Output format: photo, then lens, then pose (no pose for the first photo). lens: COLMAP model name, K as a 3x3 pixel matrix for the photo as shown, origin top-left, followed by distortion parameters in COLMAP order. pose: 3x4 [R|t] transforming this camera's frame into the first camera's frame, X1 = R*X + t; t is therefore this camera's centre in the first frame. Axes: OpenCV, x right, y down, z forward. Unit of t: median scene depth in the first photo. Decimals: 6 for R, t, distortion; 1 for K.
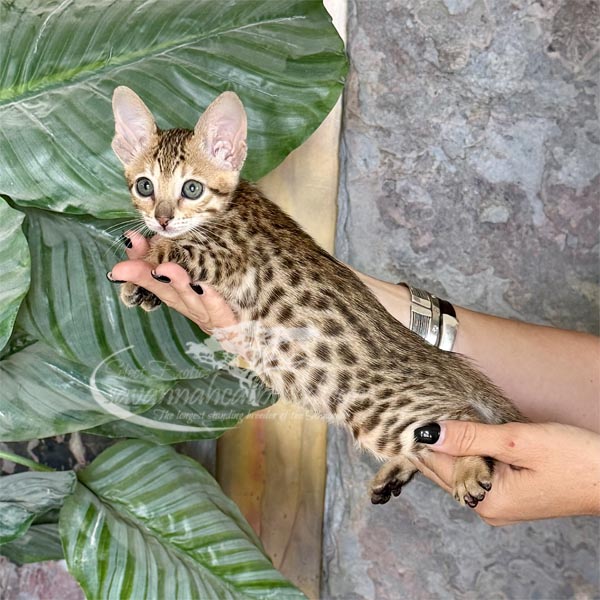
lens RADIAL K [[1502.5, 0, 274.3], [0, 1502.5, 318.7], [0, 0, 1]] dist [0.149218, 0.000000]
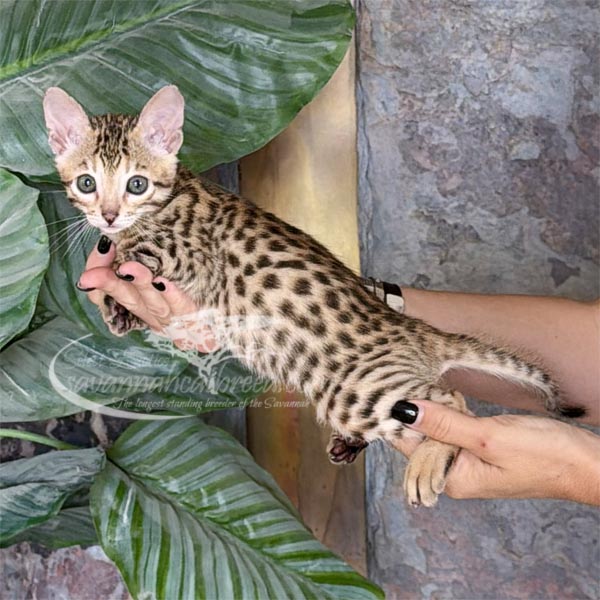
lens RADIAL K [[1795.3, 0, 239.9], [0, 1795.3, 220.1], [0, 0, 1]] dist [0.141232, 0.000000]
pose [[0.997243, -0.065393, -0.035082, 0.005229], [0.064387, 0.997501, -0.029076, -0.004833], [0.036895, 0.026737, 0.998961, -0.130346]]
